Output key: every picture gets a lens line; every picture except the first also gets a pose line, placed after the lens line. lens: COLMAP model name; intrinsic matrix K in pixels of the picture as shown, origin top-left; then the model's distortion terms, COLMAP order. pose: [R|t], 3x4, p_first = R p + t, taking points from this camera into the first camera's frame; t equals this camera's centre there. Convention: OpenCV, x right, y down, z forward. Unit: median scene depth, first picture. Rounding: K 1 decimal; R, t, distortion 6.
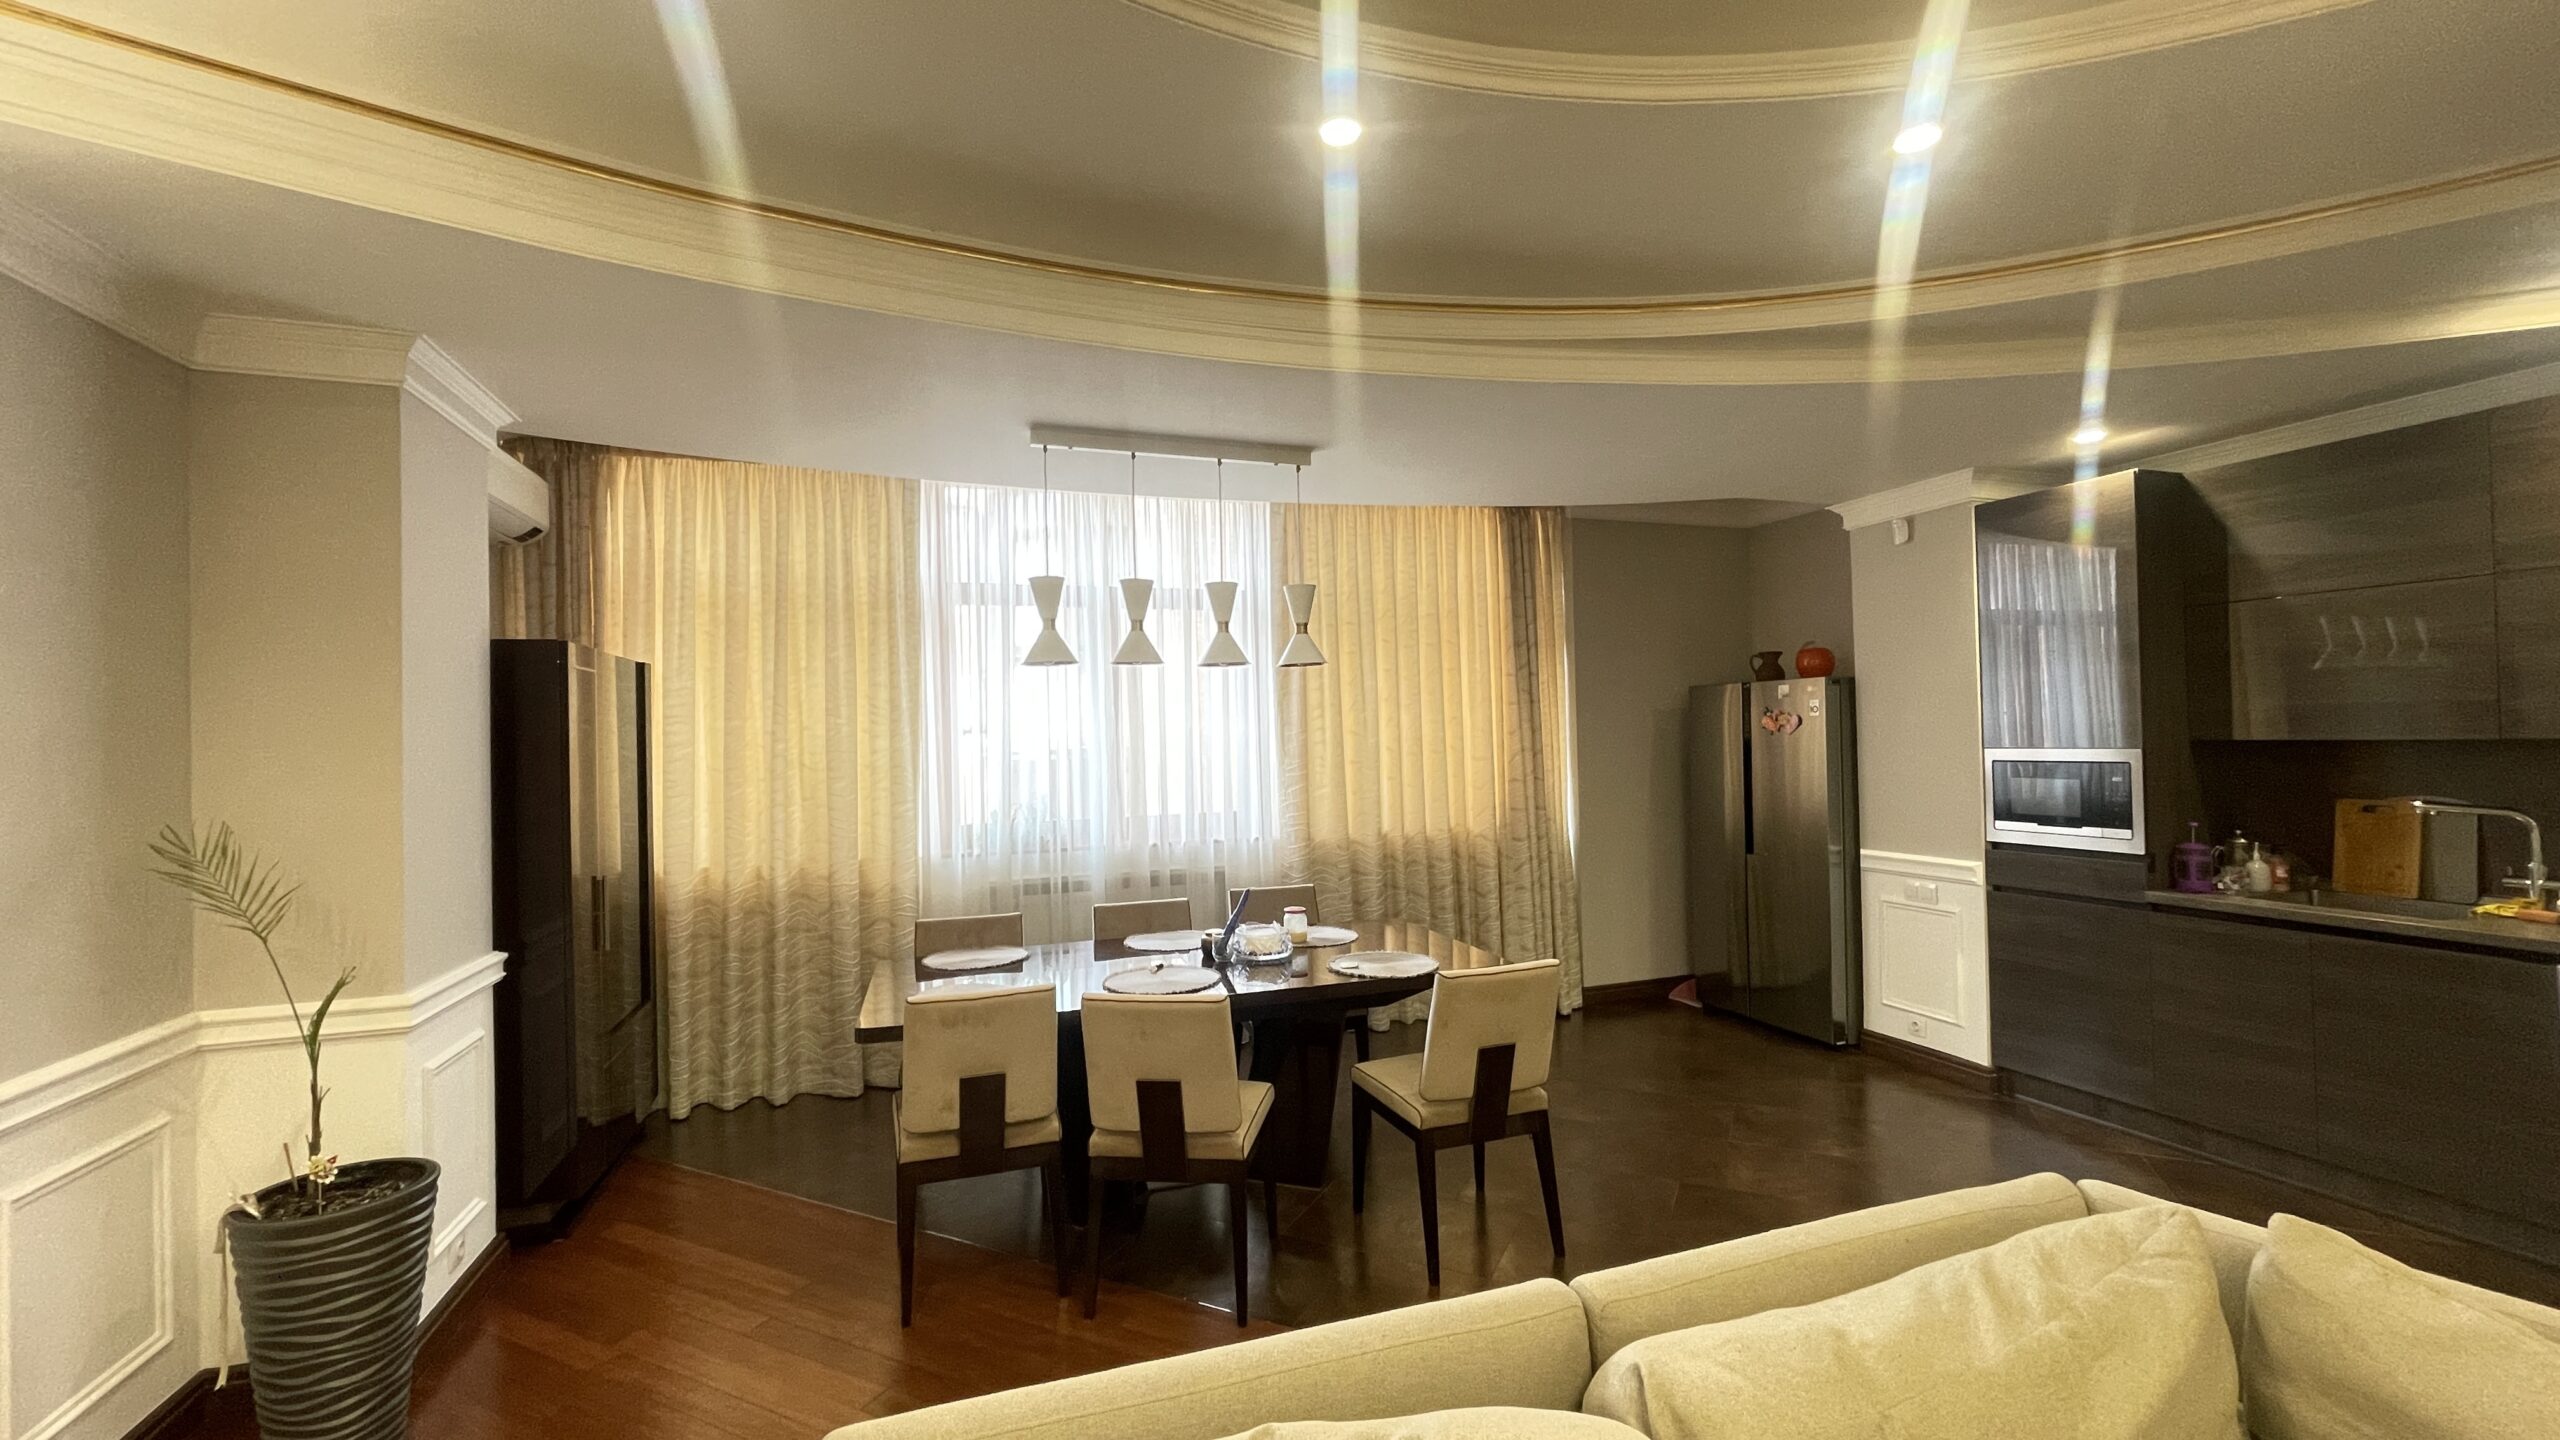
lens RADIAL K [[1042.3, 0, 1280.0], [0, 1042.3, 720.0], [0, 0, 1]] dist [-0.001408, -0.000263]
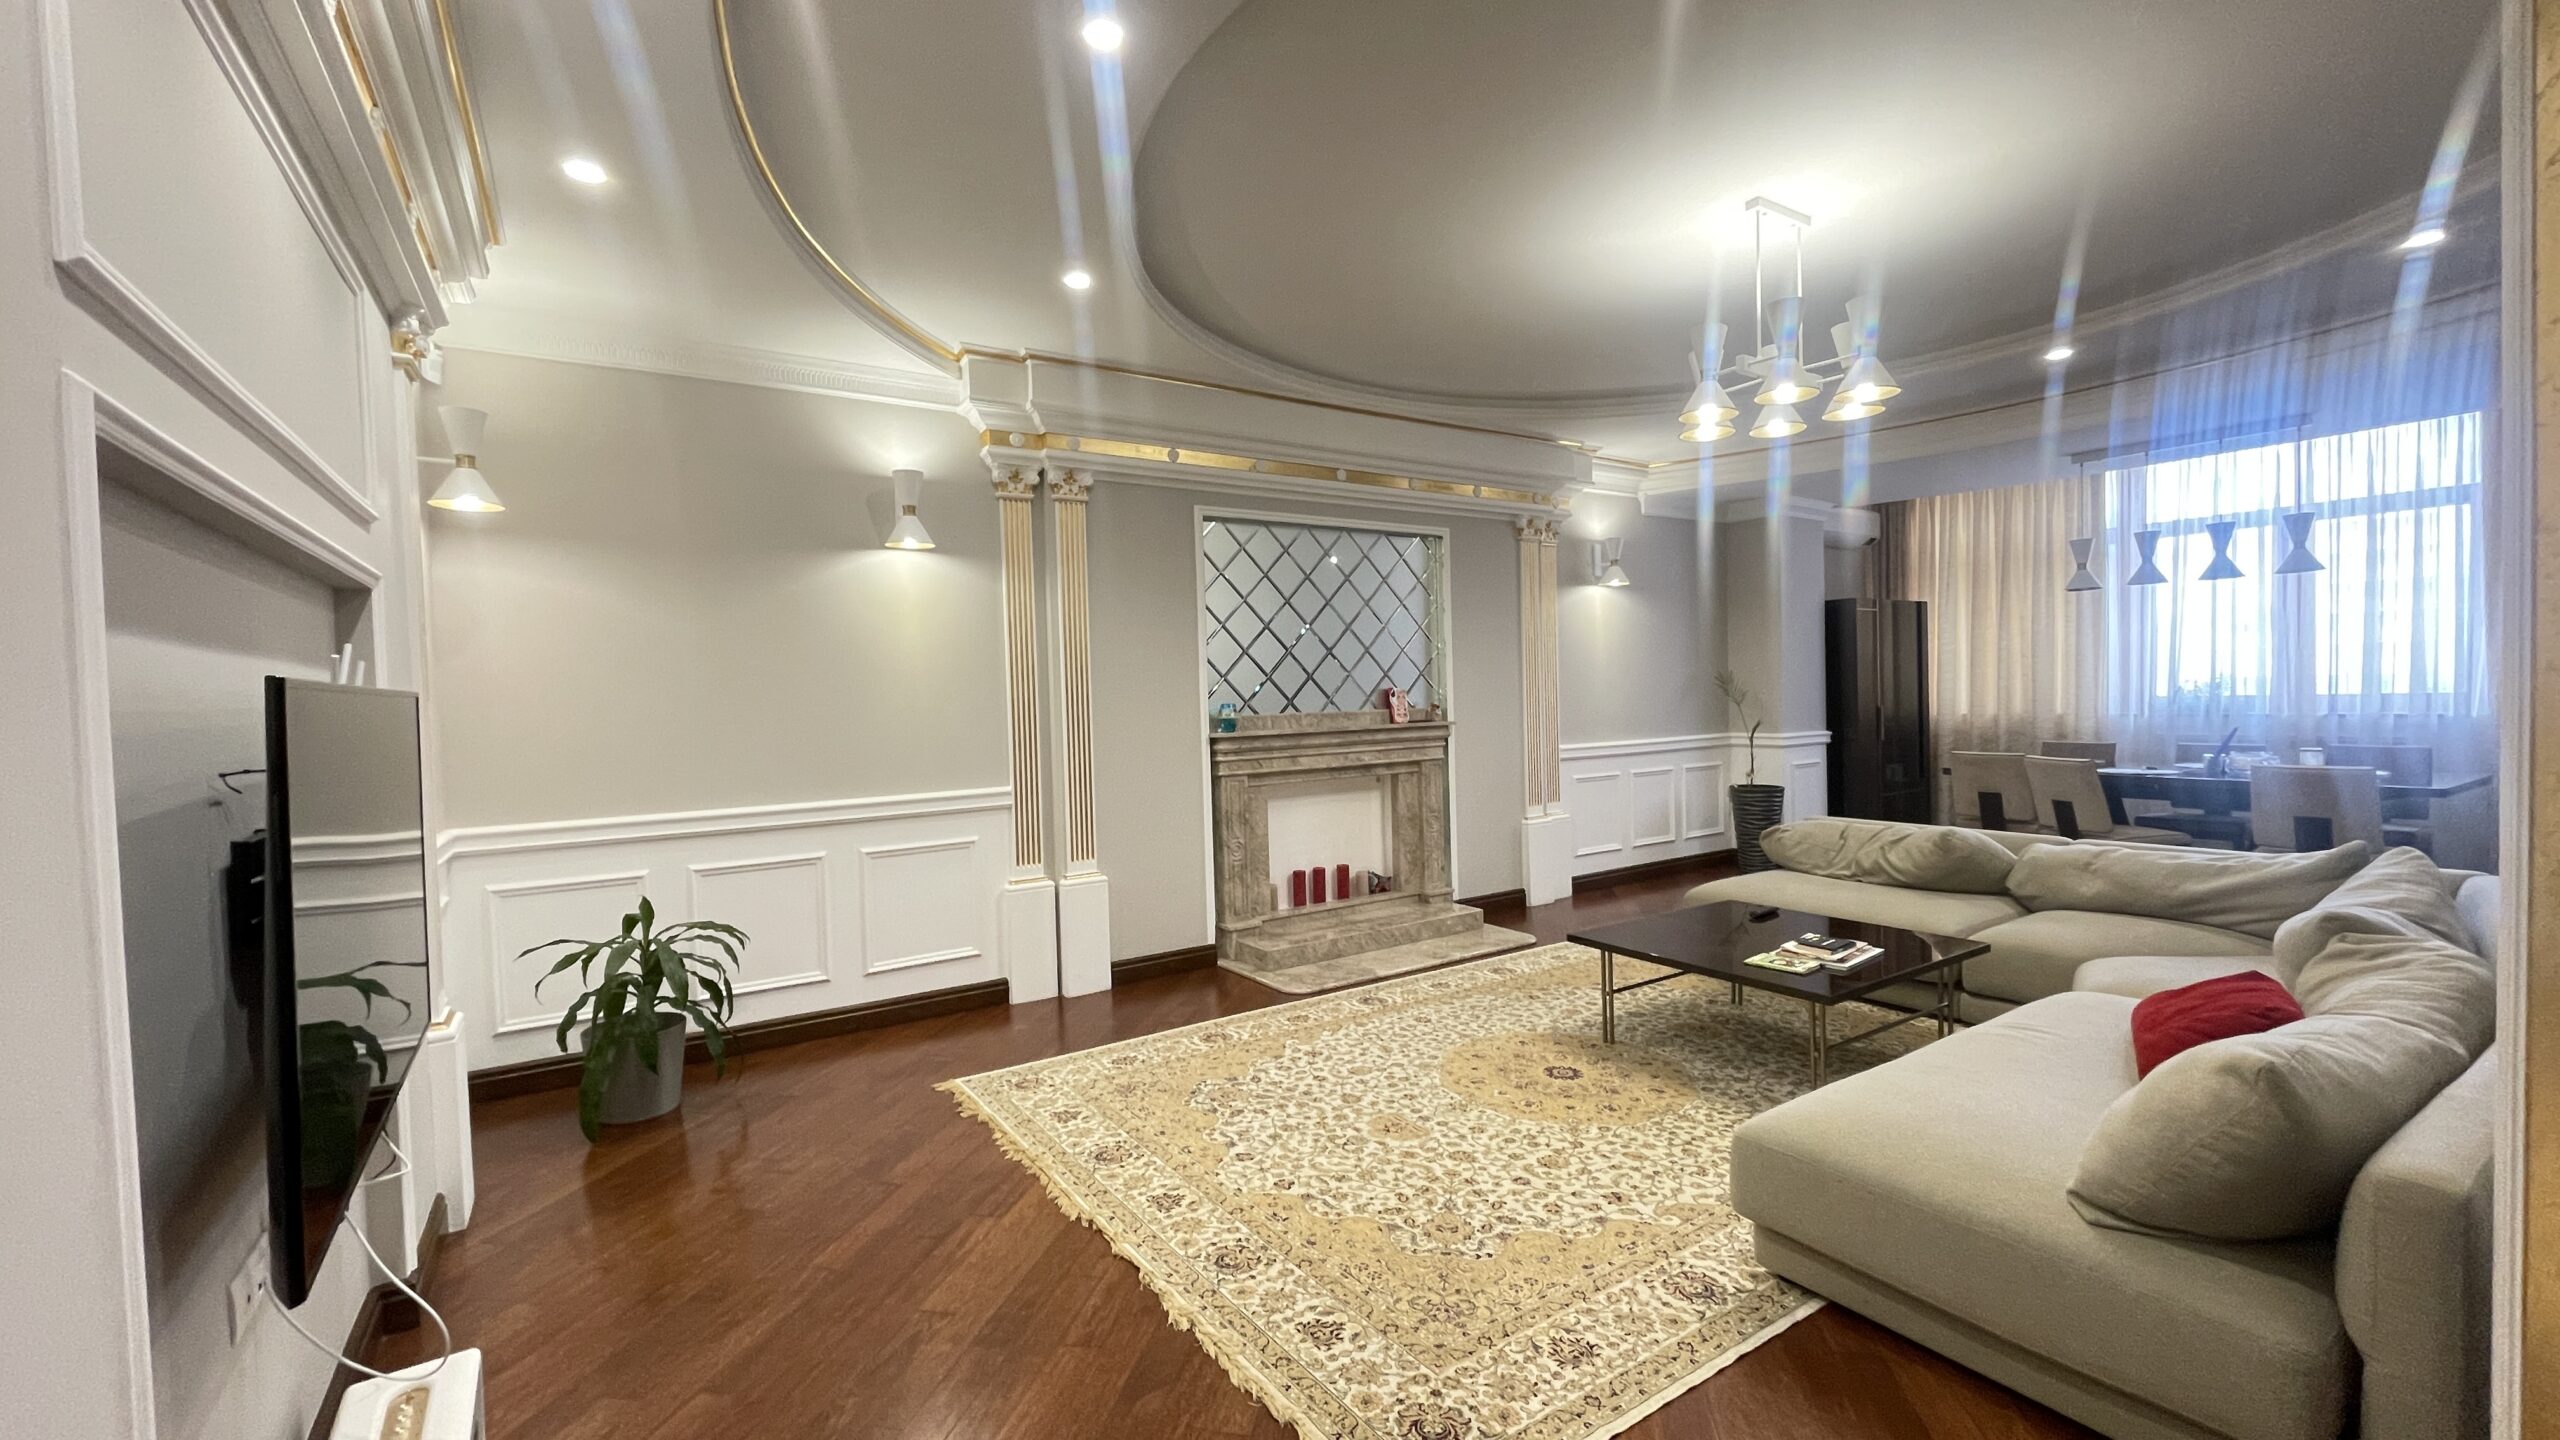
lens RADIAL K [[1042.3, 0, 1280.0], [0, 1042.3, 720.0], [0, 0, 1]] dist [-0.001408, -0.000263]
pose [[0.265850, 0.044274, -0.962997, 0.887777], [0.031081, 0.998032, 0.054466, 0.021600], [0.963513, -0.044411, 0.263951, -0.615465]]
